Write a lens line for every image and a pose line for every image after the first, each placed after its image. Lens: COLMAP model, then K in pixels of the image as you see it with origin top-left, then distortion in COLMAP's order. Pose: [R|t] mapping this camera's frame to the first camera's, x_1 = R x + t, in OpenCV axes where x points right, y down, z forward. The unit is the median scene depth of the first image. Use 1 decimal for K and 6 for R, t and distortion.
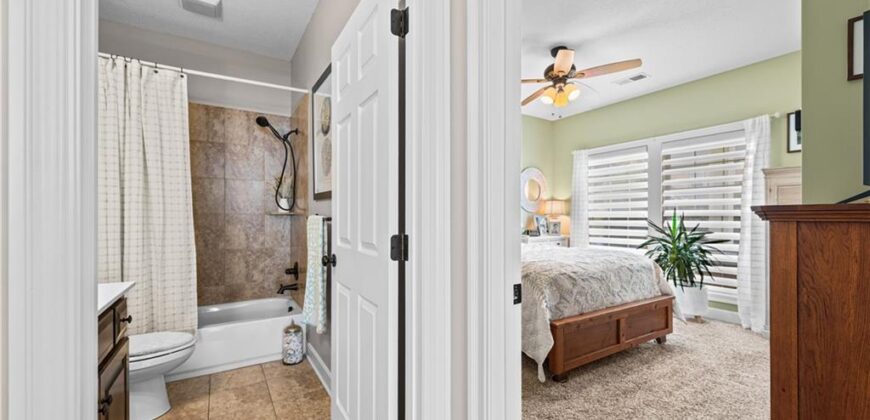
lens RADIAL K [[342.9, 0, 434.8], [0, 342.9, 213.6], [0, 0, 1]] dist [0.014011, -0.004779]
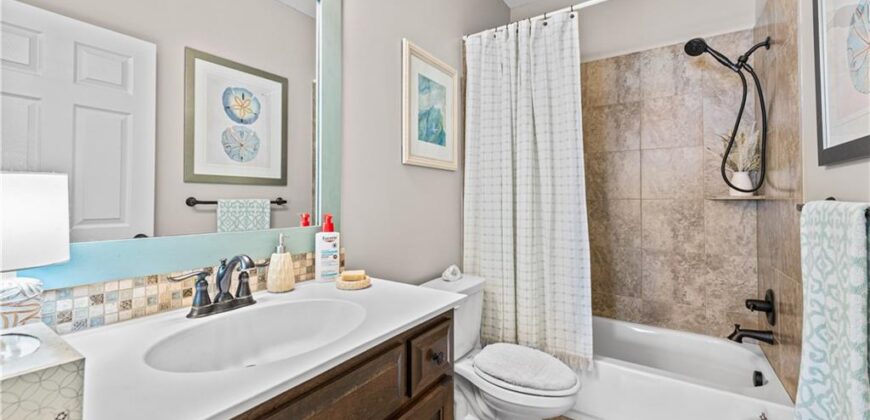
lens RADIAL K [[342.9, 0, 440.2], [0, 342.9, 193.8], [0, 0, 1]] dist [0.014011, -0.004779]
pose [[0.410086, -0.014516, -0.911932, -0.134158], [-0.000293, 0.999871, -0.016048, 0.002243], [0.912047, 0.006848, 0.410028, 0.343189]]
